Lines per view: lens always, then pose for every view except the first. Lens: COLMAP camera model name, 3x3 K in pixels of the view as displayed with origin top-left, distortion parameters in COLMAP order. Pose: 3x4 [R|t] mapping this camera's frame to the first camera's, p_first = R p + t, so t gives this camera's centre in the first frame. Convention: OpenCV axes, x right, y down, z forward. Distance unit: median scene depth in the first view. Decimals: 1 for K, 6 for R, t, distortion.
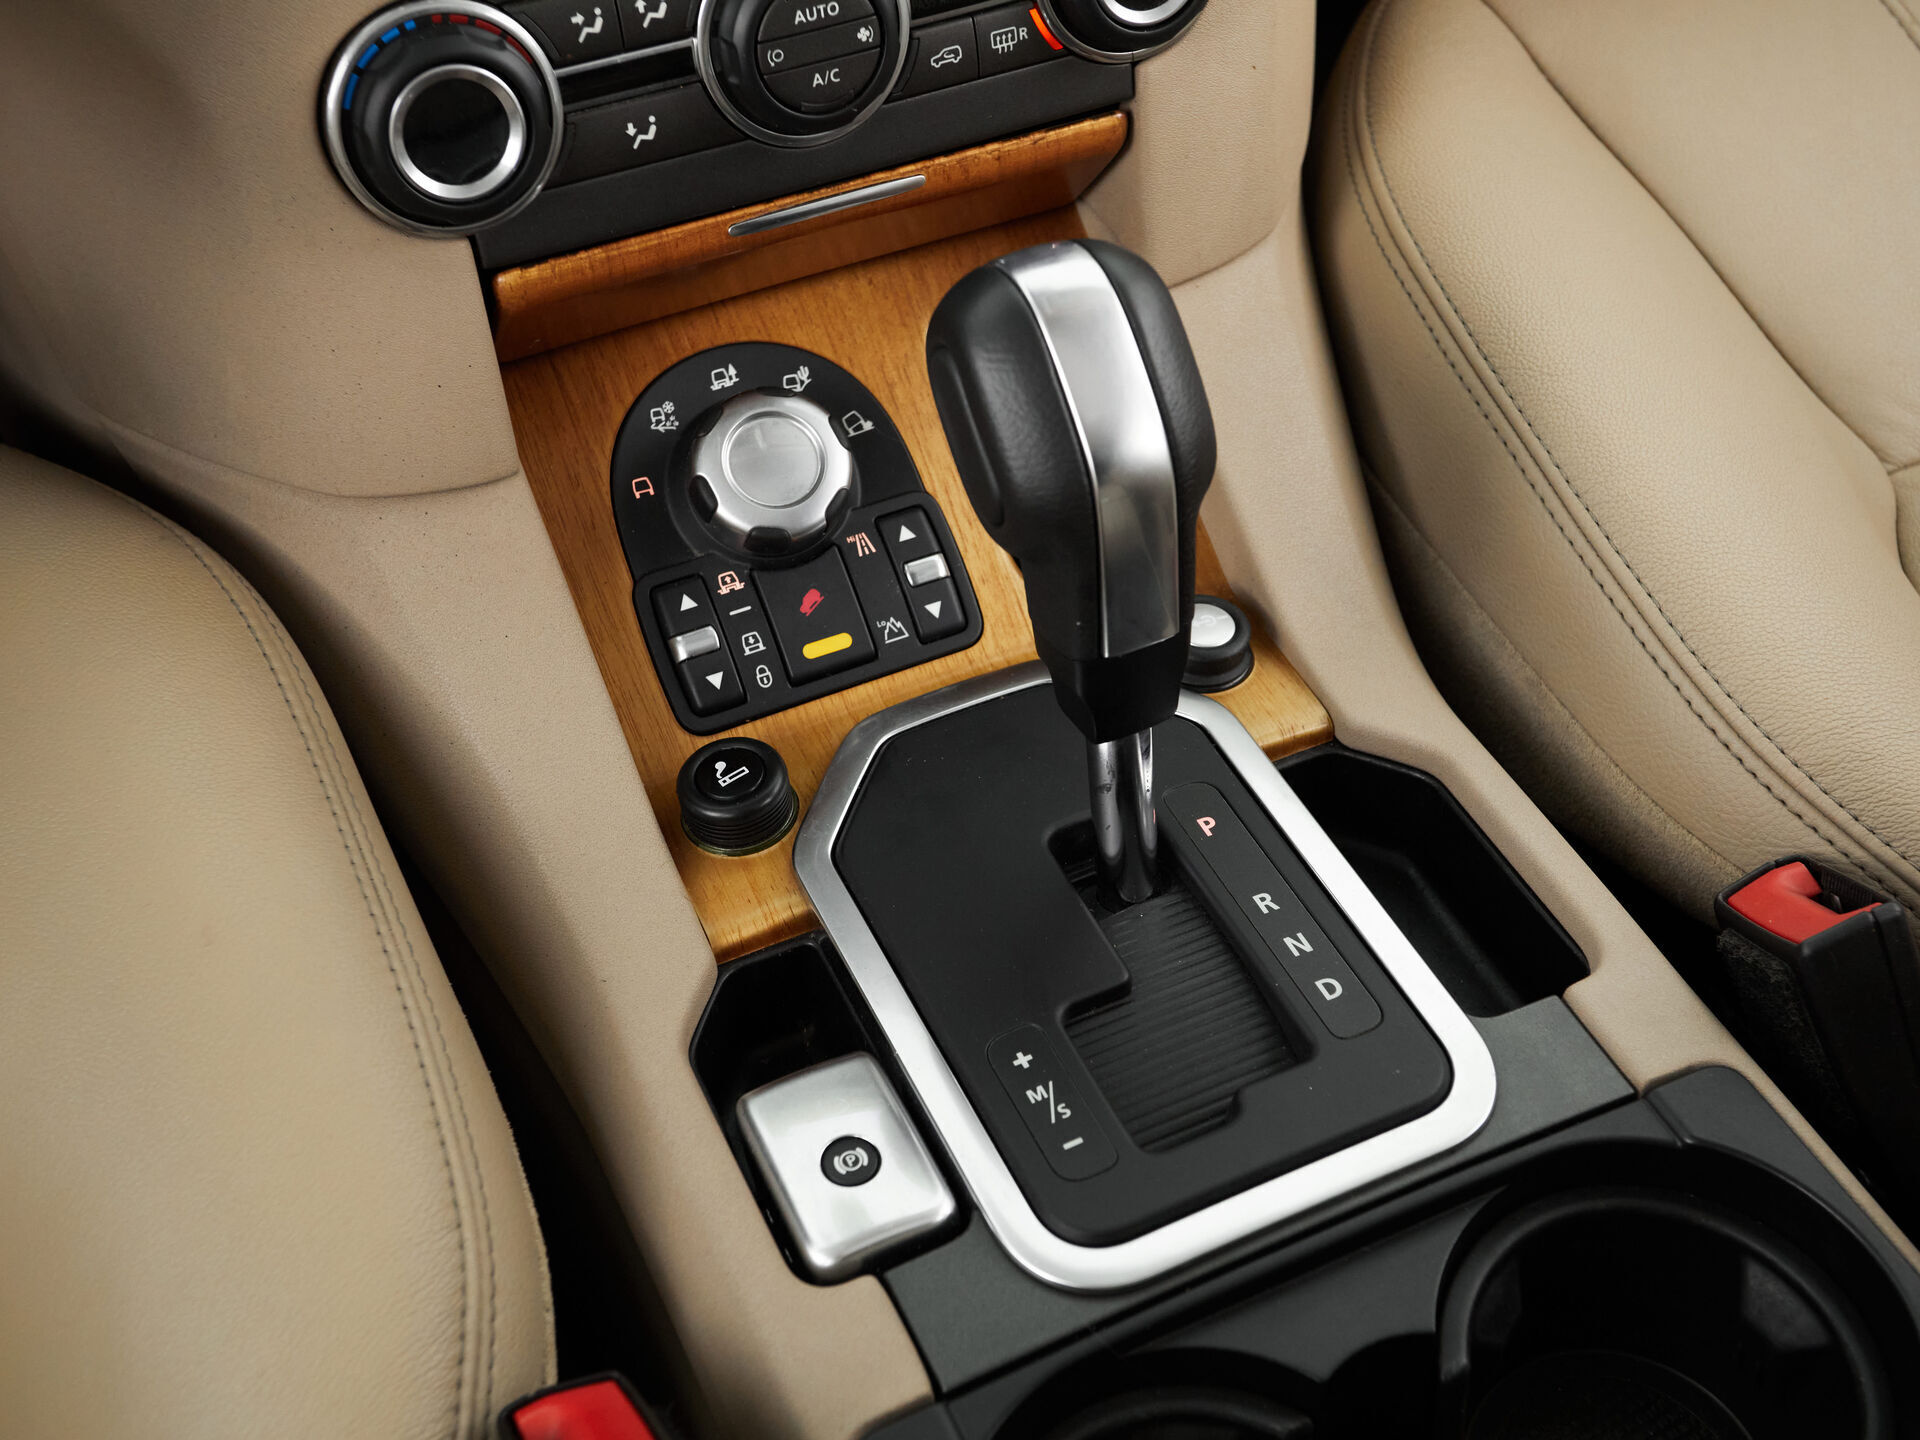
lens RADIAL K [[2334.1, 0, 965.5], [0, 2334.1, 726.2], [0, 0, 1]] dist [0.036821, 0.000000]
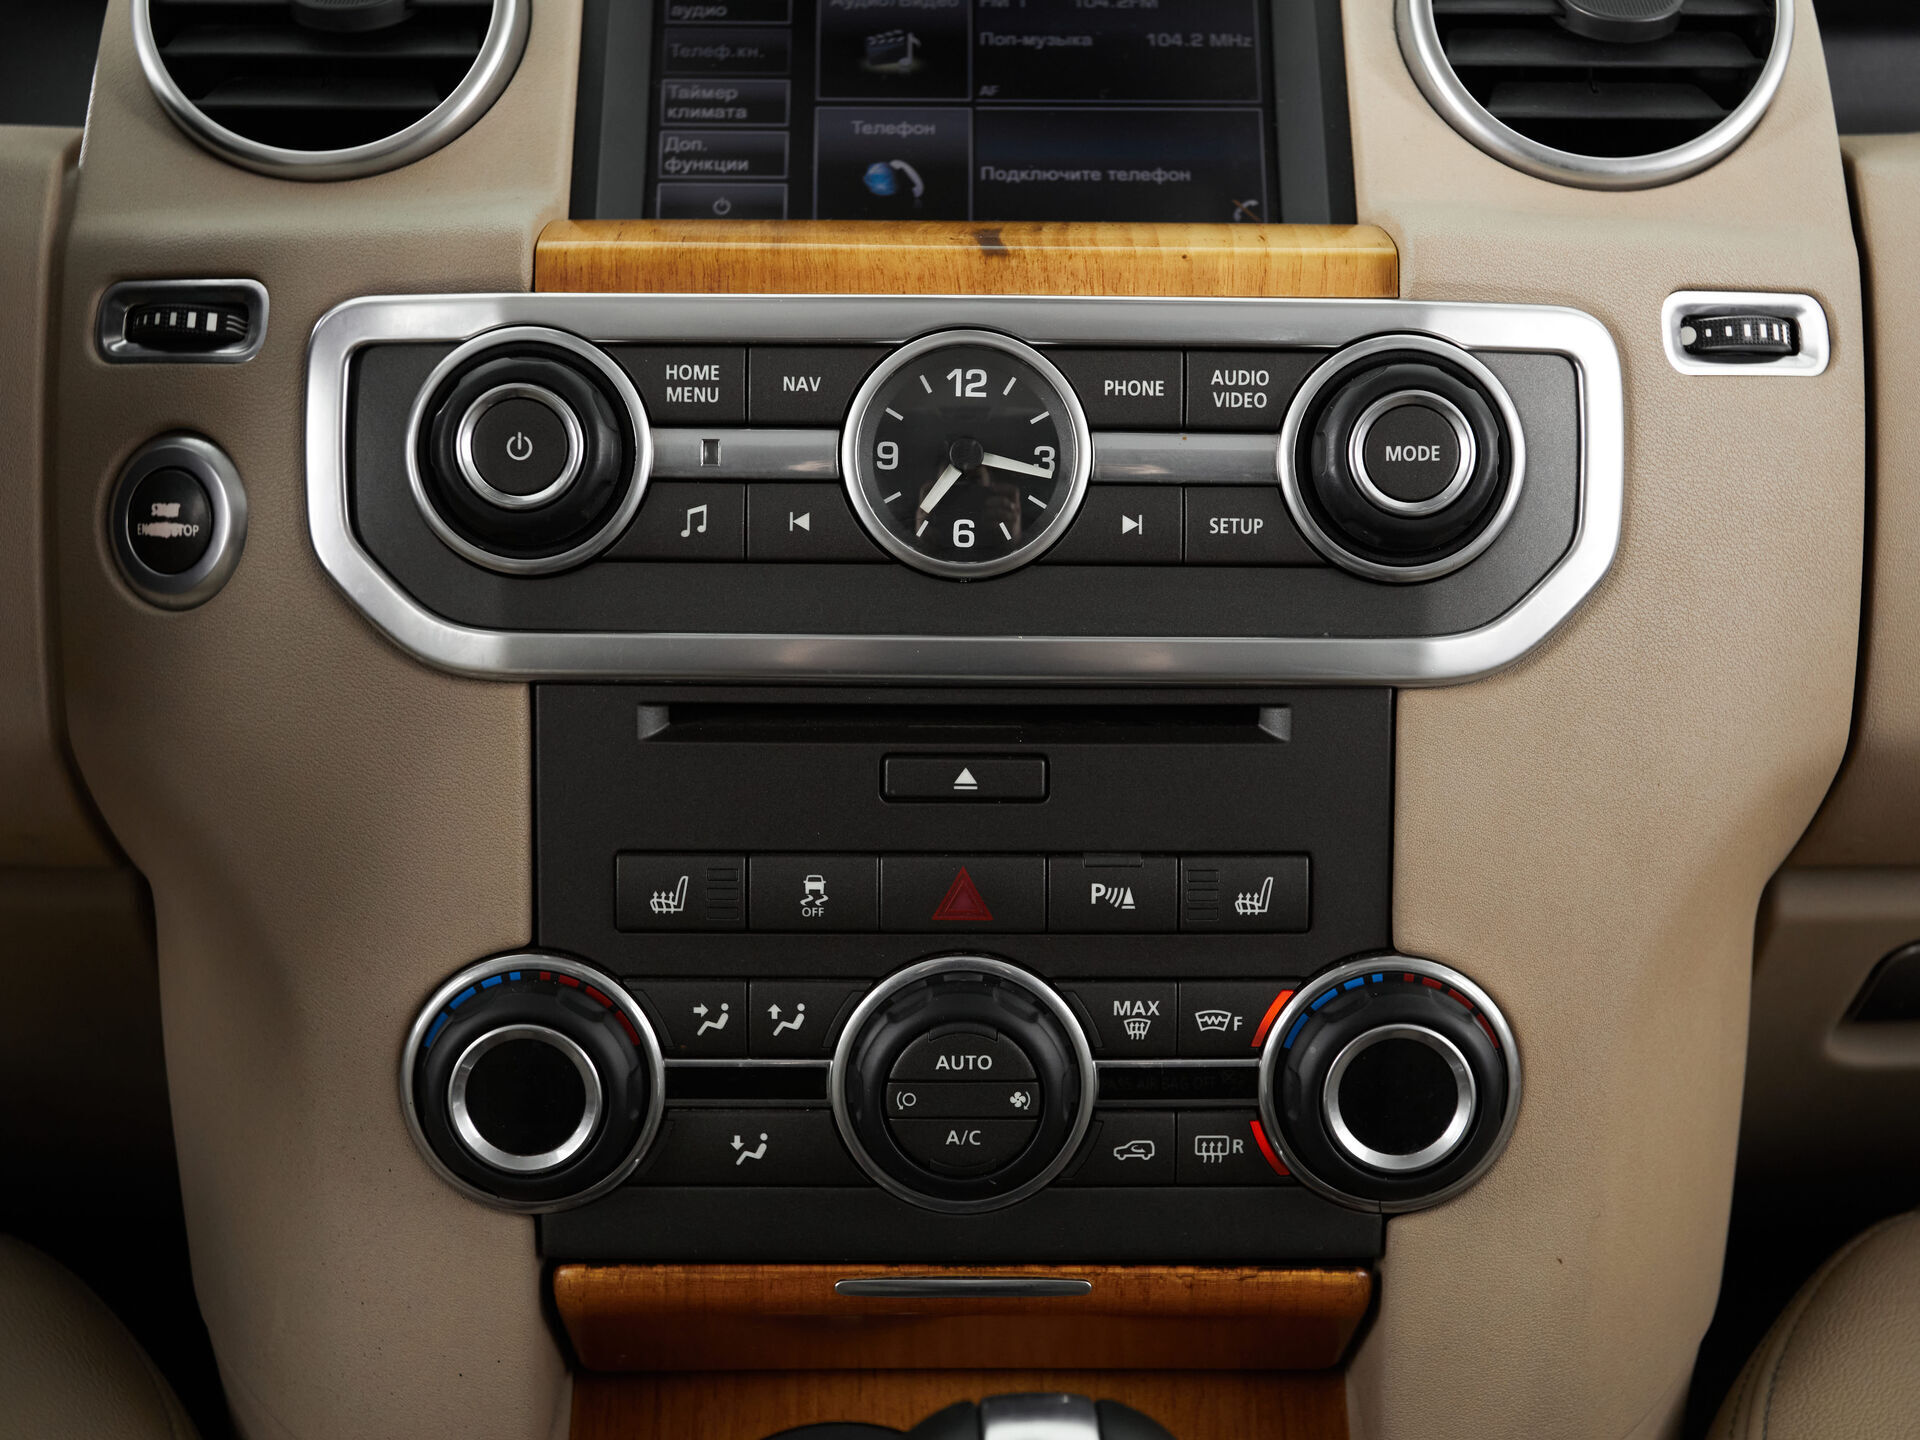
lens RADIAL K [[2334.1, 0, 953.4], [0, 2334.1, 724.5], [0, 0, 1]] dist [0.036821, 0.000000]
pose [[0.908635, 0.159767, -0.385820, 0.216283], [-0.311160, 0.875212, -0.370383, -0.084788], [0.278499, 0.456594, 0.844962, 0.196347]]
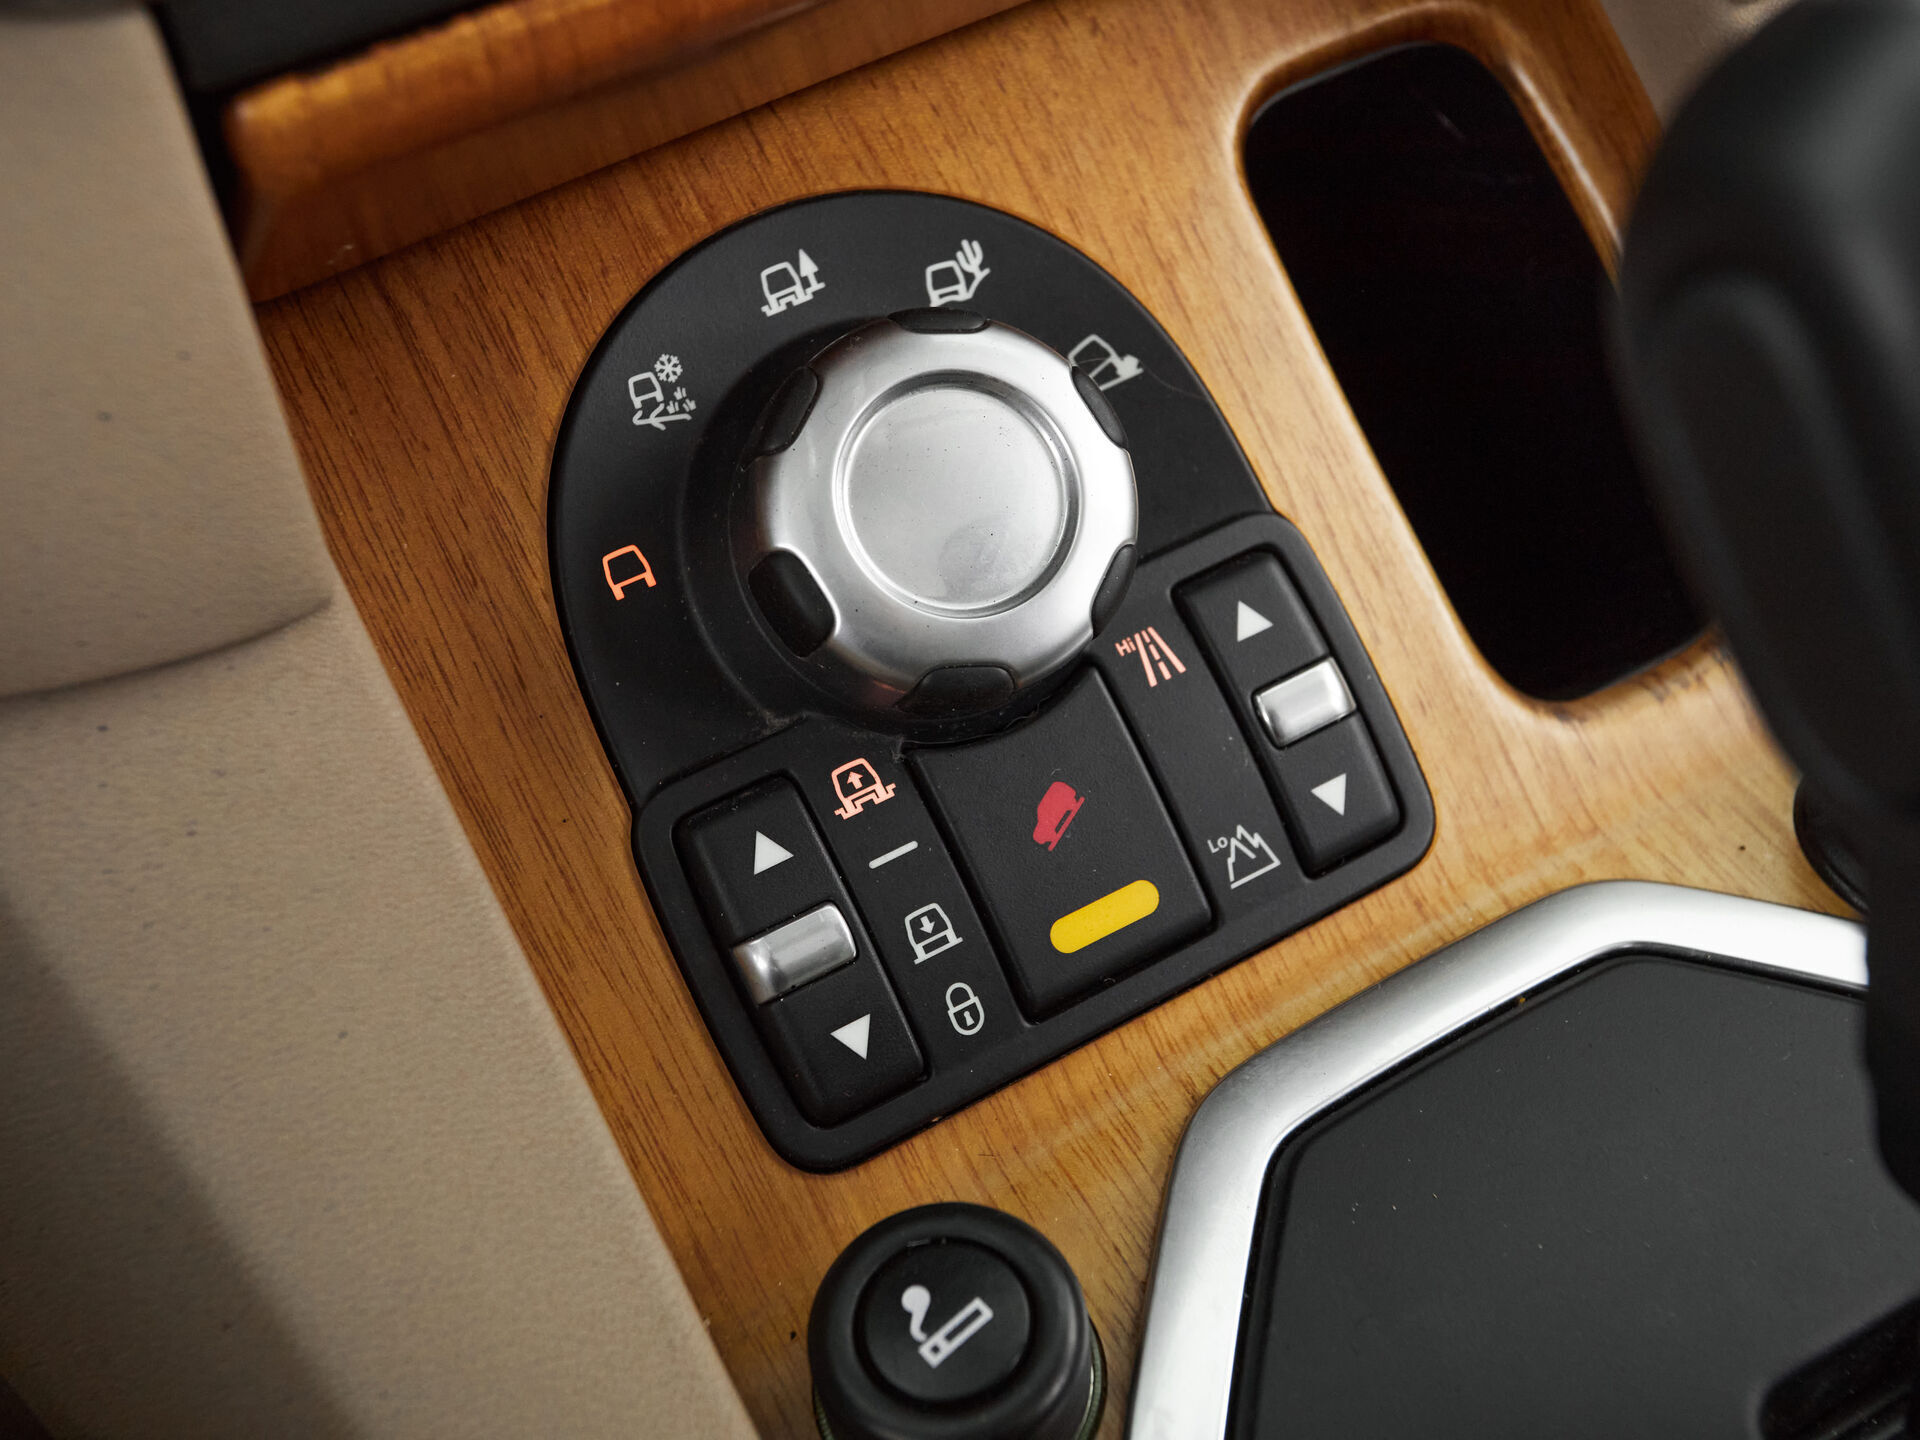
lens RADIAL K [[2637.7, 0, 937.4], [0, 2637.7, 614.8], [0, 0, 1]] dist [0.031779, 0.000000]
pose [[0.994939, -0.081832, 0.058315, -0.112458], [0.078427, 0.995204, 0.058472, -0.118545], [-0.062820, -0.053602, 0.996584, 0.534182]]
